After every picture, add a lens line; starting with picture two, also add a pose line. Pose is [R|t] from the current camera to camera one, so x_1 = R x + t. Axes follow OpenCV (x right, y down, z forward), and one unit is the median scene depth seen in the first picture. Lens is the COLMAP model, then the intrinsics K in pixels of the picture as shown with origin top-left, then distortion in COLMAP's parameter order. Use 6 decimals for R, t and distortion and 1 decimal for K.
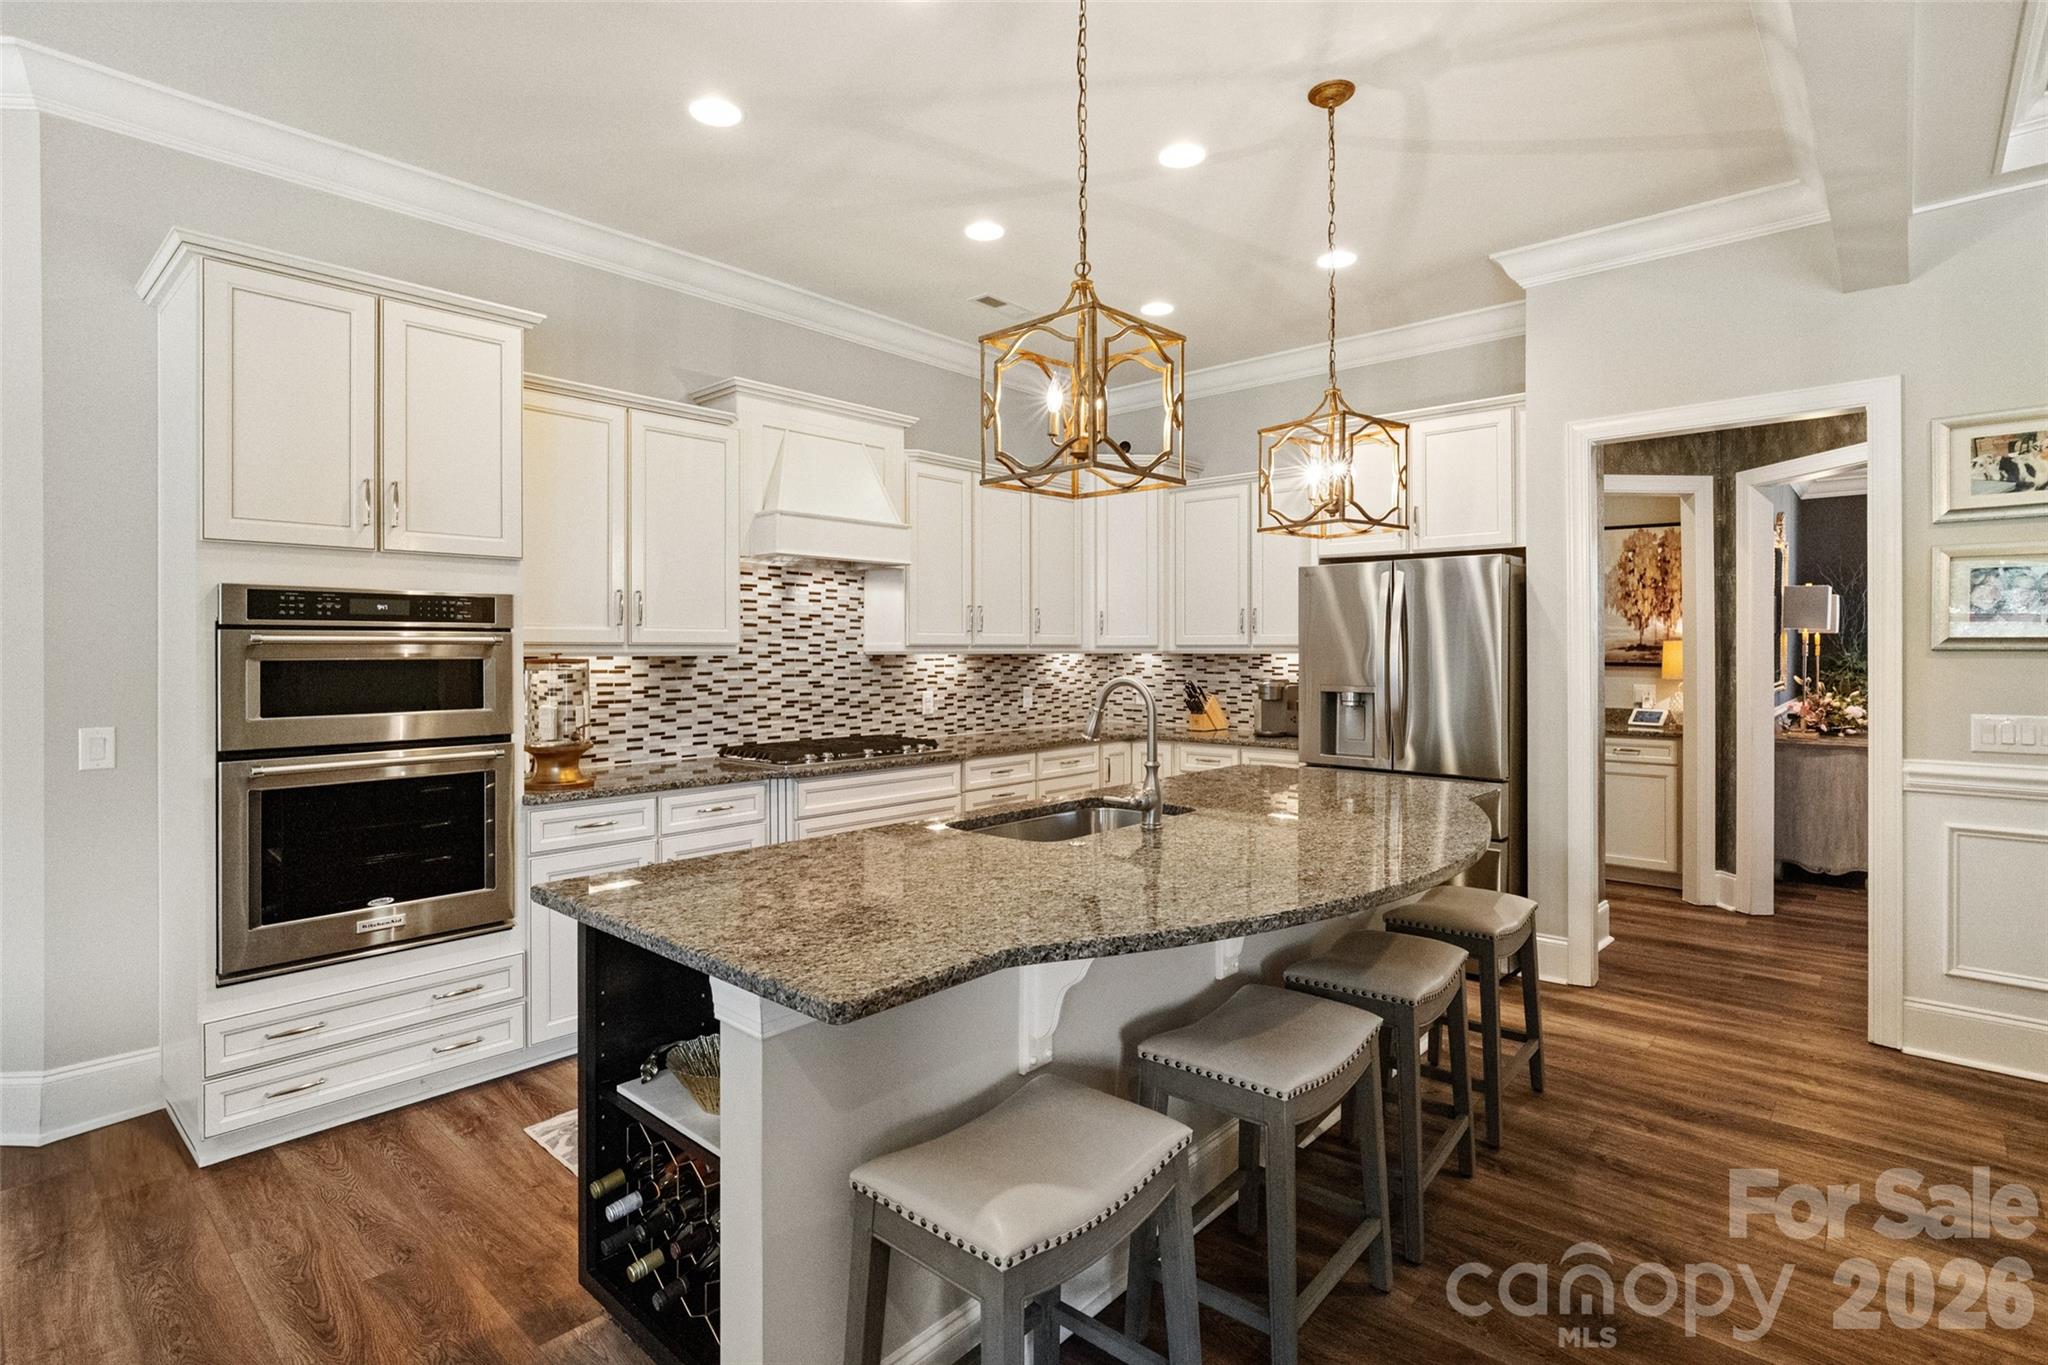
lens RADIAL K [[996.9, 0, 1022.4], [0, 996.9, 644.3], [0, 0, 1]] dist [-0.002443, -0.000399]
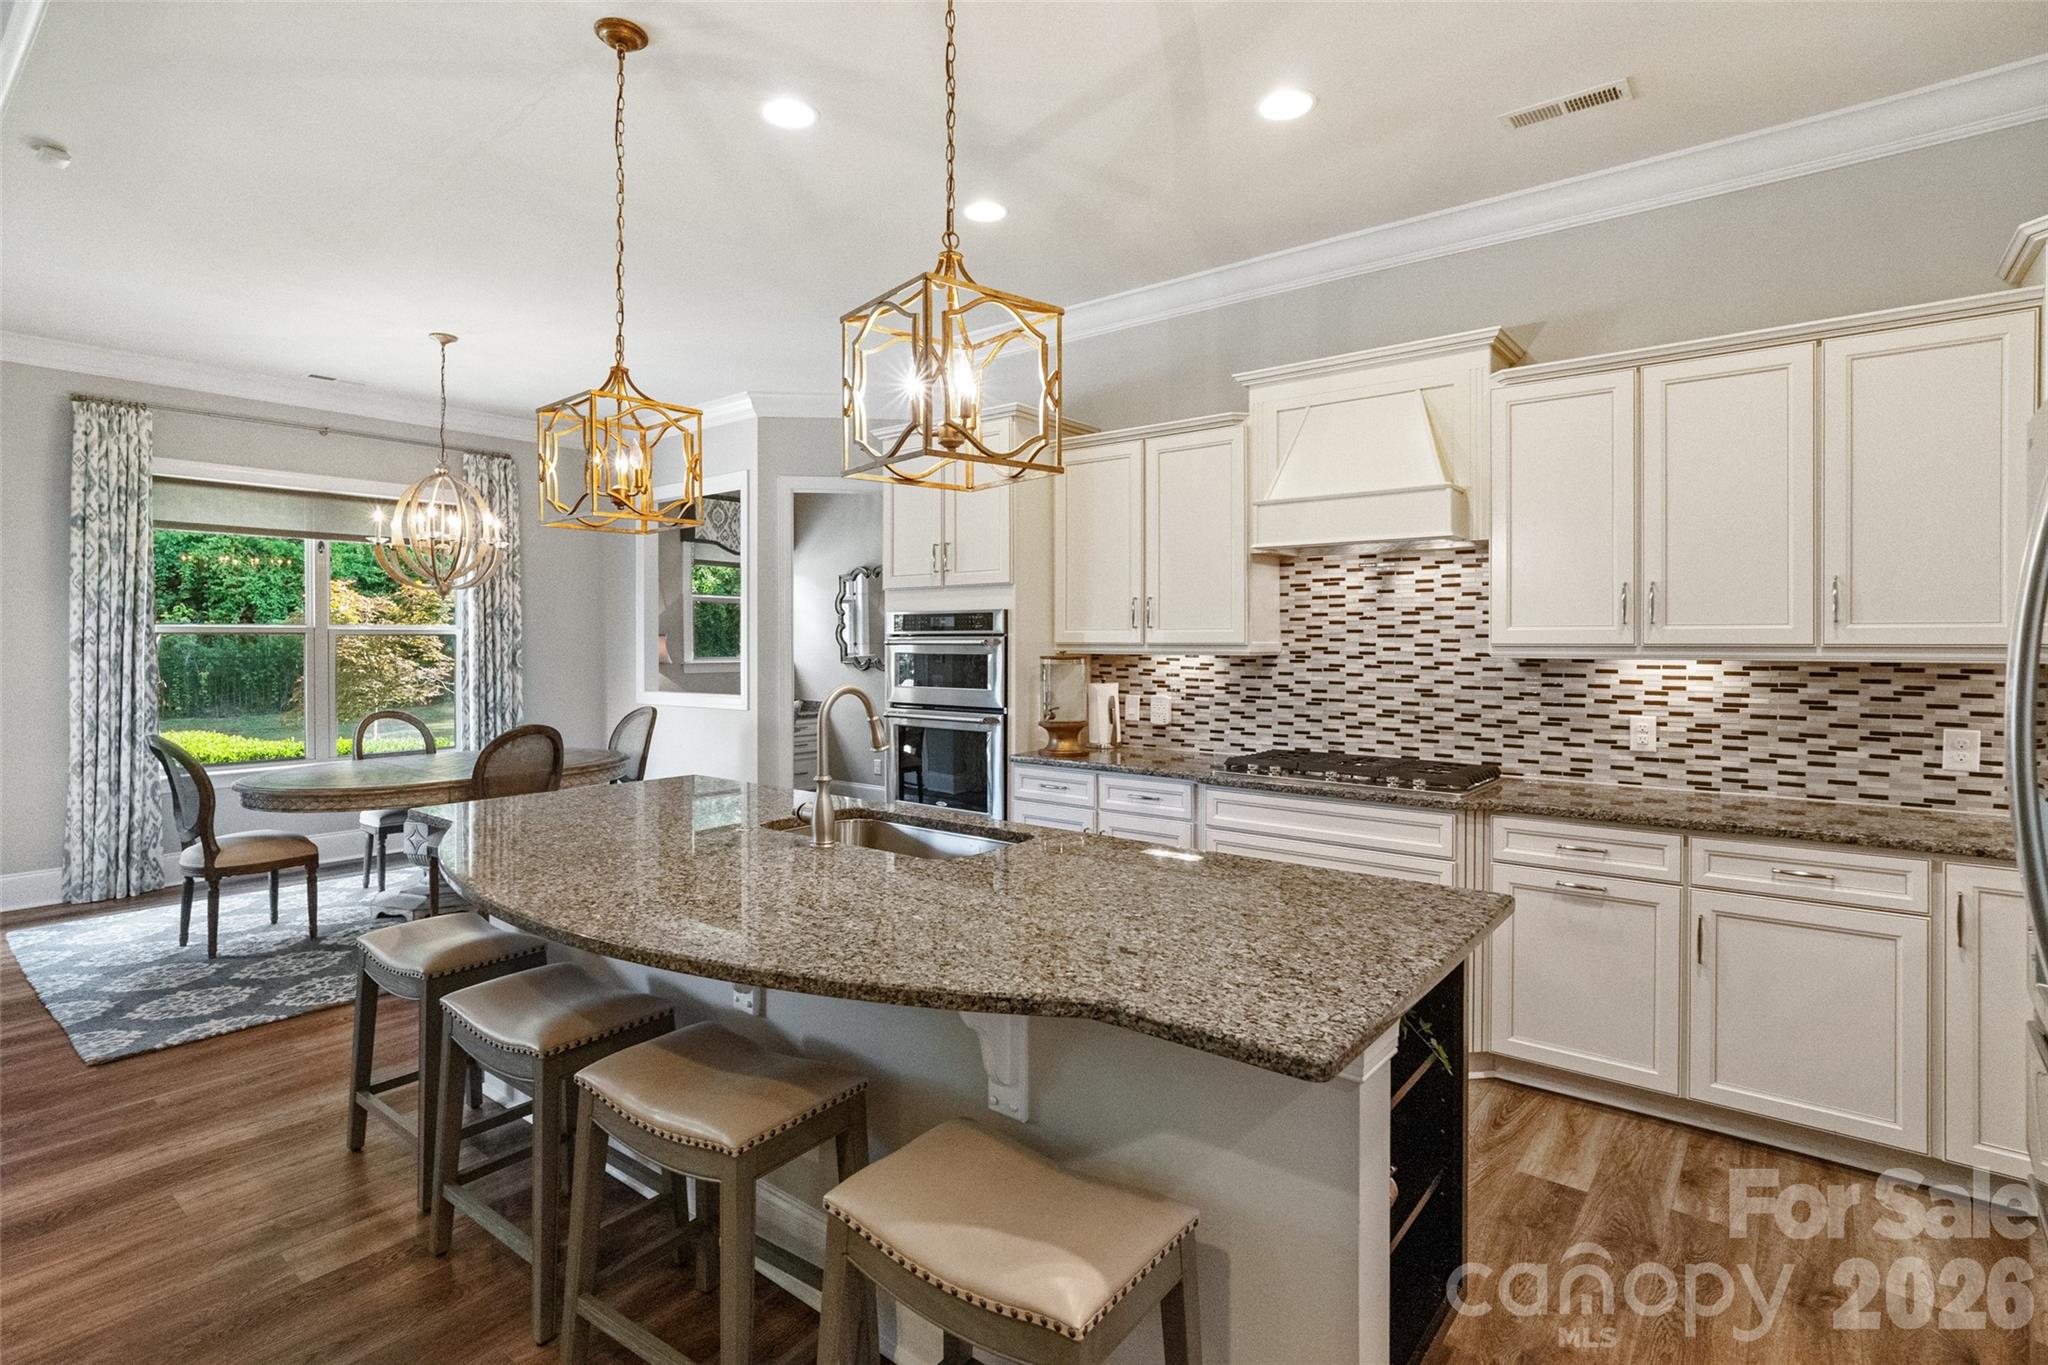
lens RADIAL K [[1000.7, 0, 1014.8], [0, 1000.7, 645.6], [0, 0, 1]] dist [-0.015342, 0.015821]
pose [[0.048725, 0.005325, -0.998798, 0.628124], [0.004183, 0.999976, 0.005536, -0.004589], [0.998803, -0.004448, 0.048702, 0.661730]]
